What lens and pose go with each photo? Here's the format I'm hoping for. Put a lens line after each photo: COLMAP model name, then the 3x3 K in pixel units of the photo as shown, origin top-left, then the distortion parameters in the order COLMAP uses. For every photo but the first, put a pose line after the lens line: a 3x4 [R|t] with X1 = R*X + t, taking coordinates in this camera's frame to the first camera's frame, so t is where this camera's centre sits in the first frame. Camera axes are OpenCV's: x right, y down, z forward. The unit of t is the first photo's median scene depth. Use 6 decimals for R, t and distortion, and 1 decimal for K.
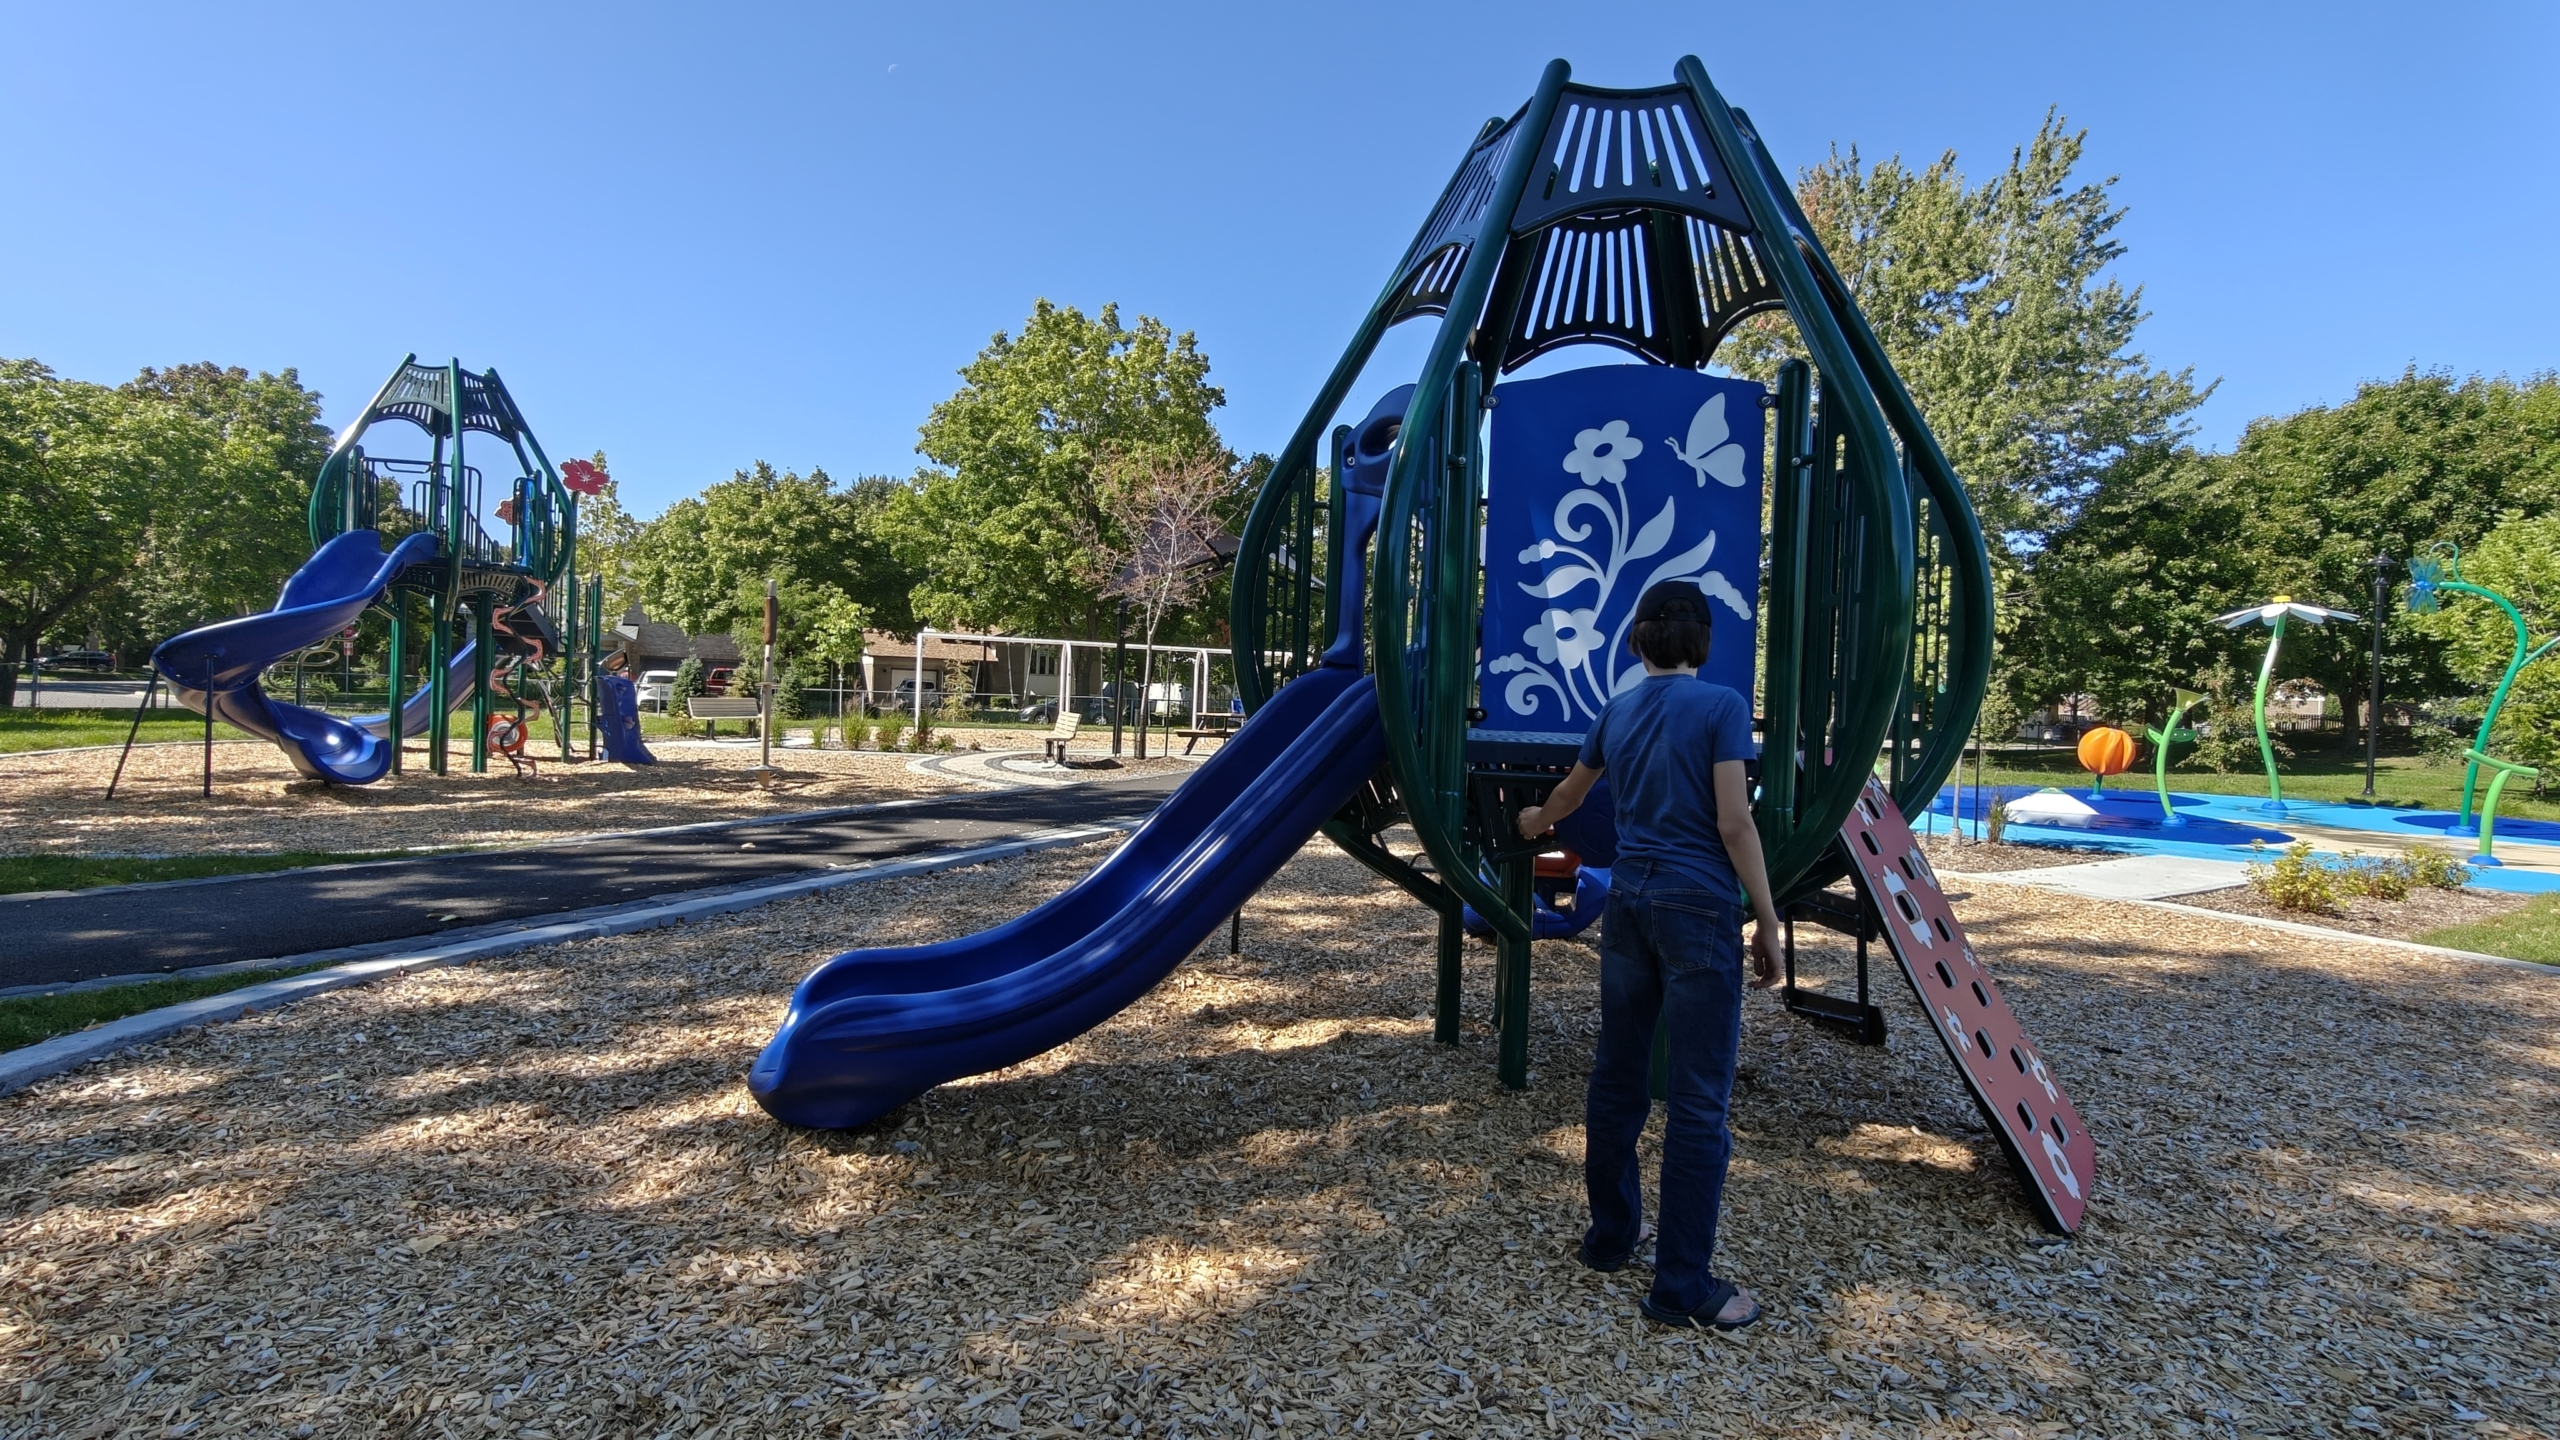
lens RADIAL K [[1132.9, 0, 1276.6], [0, 1132.9, 711.0], [0, 0, 1]] dist [-0.000155, 0.000451]
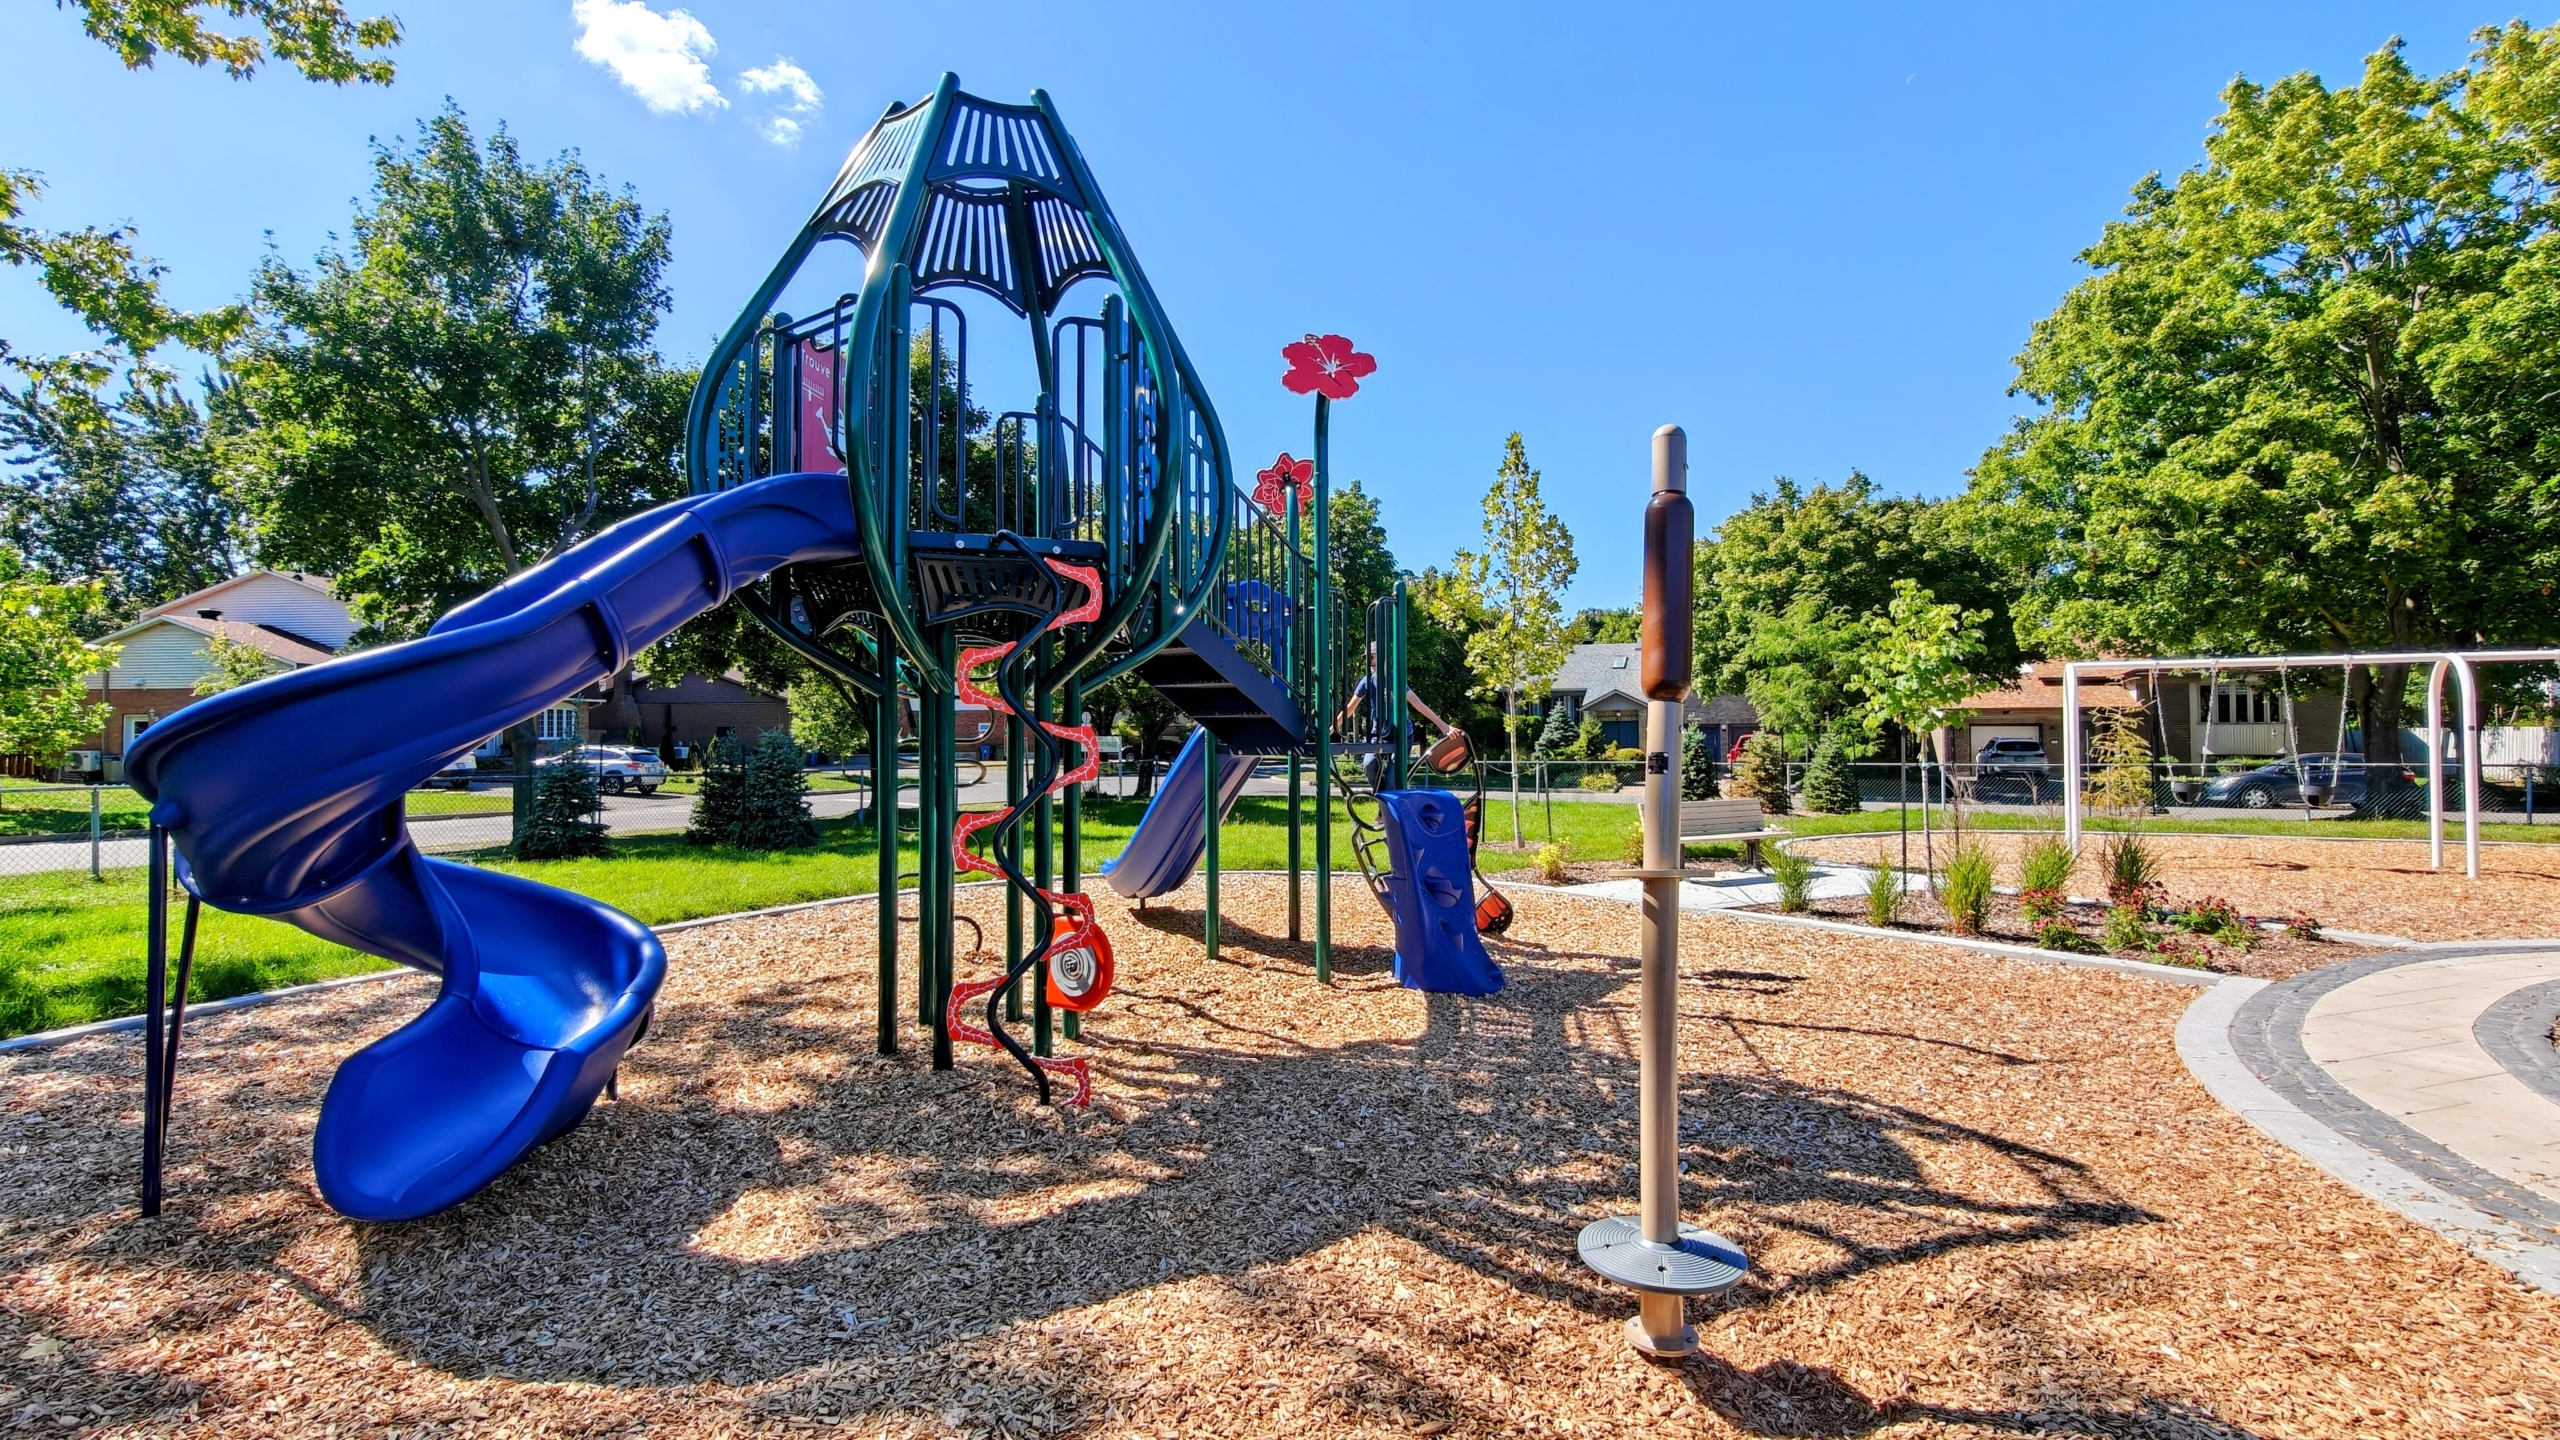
lens RADIAL K [[1132.9, 0, 1276.6], [0, 1132.9, 711.0], [0, 0, 1]] dist [-0.000155, 0.000451]
pose [[0.648127, -0.057925, -0.759326, -0.110368], [0.017804, 0.997983, -0.060934, -0.014789], [0.761324, 0.025974, 0.647851, 0.269668]]
